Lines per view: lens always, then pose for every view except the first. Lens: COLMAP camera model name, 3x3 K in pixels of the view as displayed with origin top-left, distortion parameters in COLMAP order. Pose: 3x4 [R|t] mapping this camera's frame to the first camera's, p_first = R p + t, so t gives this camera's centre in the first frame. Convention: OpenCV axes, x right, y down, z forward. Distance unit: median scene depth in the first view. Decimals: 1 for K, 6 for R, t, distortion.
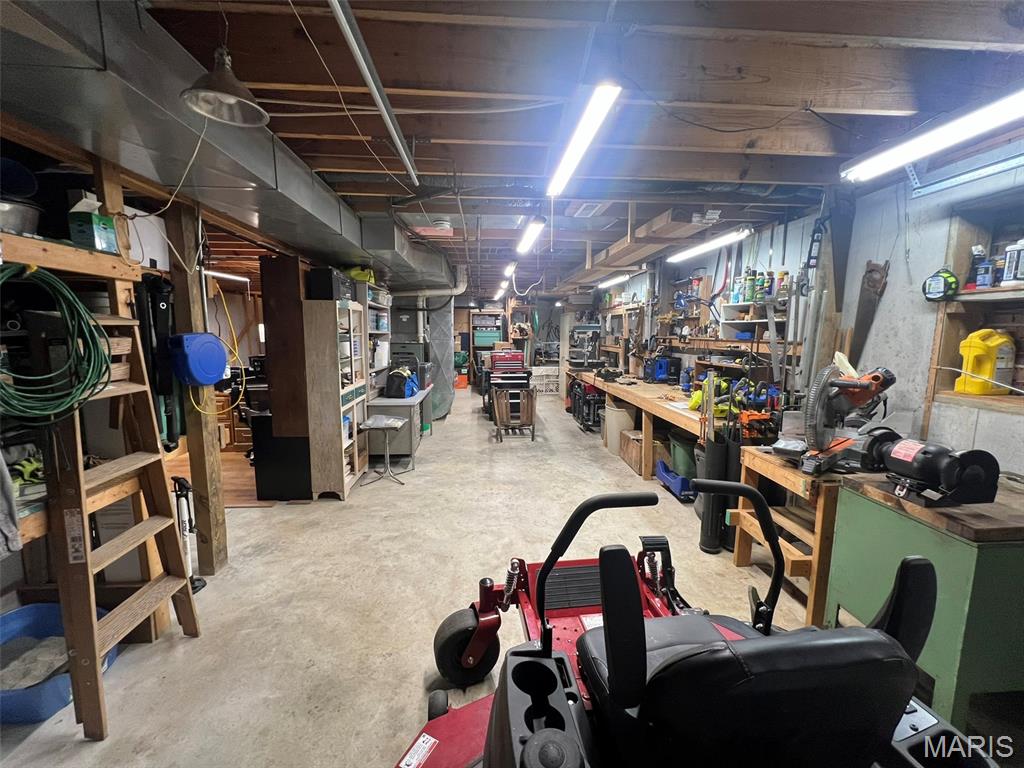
lens RADIAL K [[410.4, 0, 512.8], [0, 410.4, 380.9], [0, 0, 1]] dist [0.002522, 0.000173]
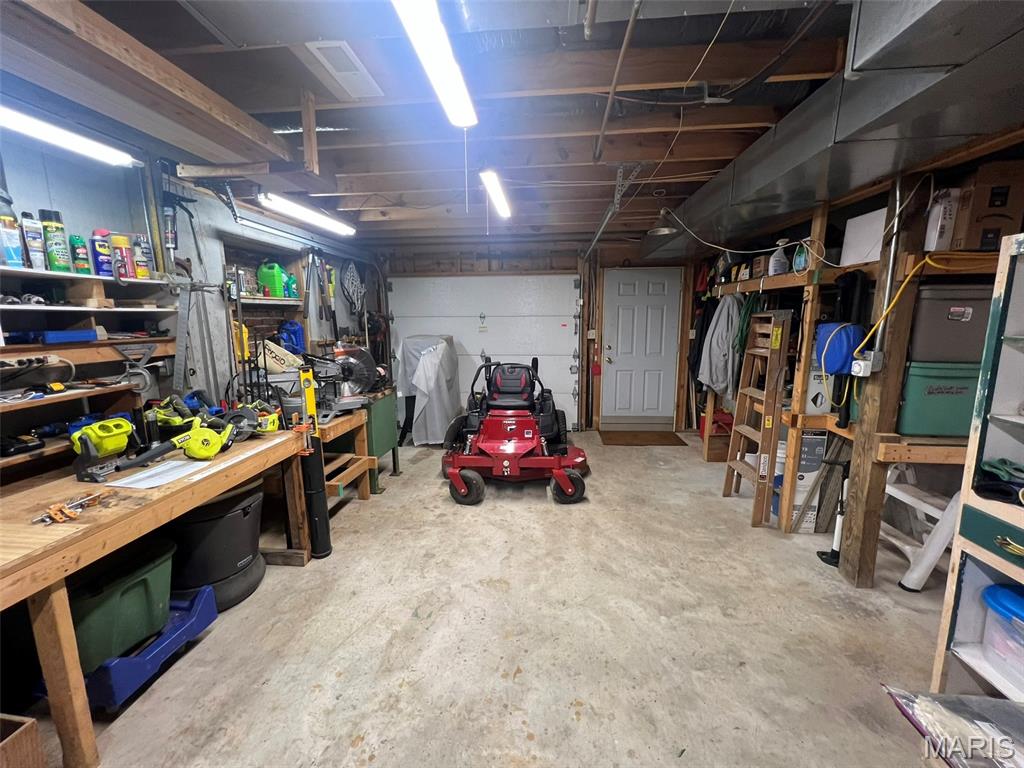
lens RADIAL K [[410.4, 0, 509.0], [0, 410.4, 384.1], [0, 0, 1]] dist [0.002522, 0.000173]
pose [[-0.984504, -0.025795, 0.173456, -0.096215], [0.024428, 0.959307, 0.281307, -0.208951], [-0.173654, 0.281184, -0.943811, 1.605531]]
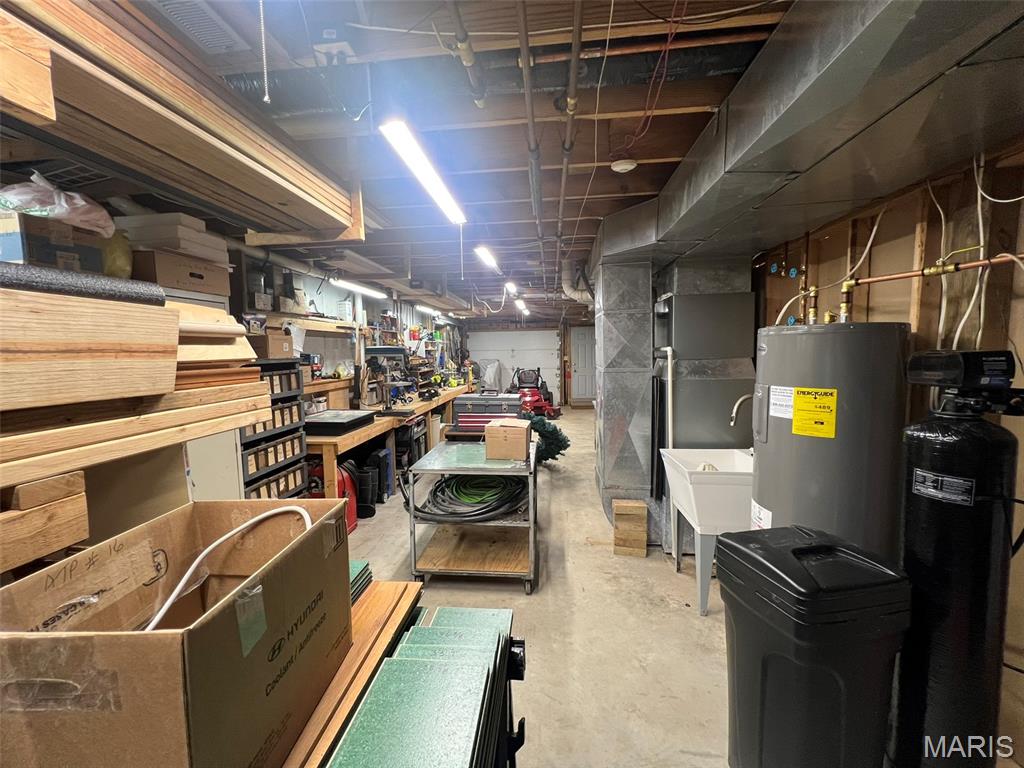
lens RADIAL K [[410.4, 0, 511.0], [0, 410.4, 383.5], [0, 0, 1]] dist [0.002522, 0.000173]
pose [[-0.983229, -0.001104, 0.182371, -0.320861], [0.035758, 0.979405, 0.198713, -0.432702], [-0.178834, 0.201901, -0.962940, 3.473421]]
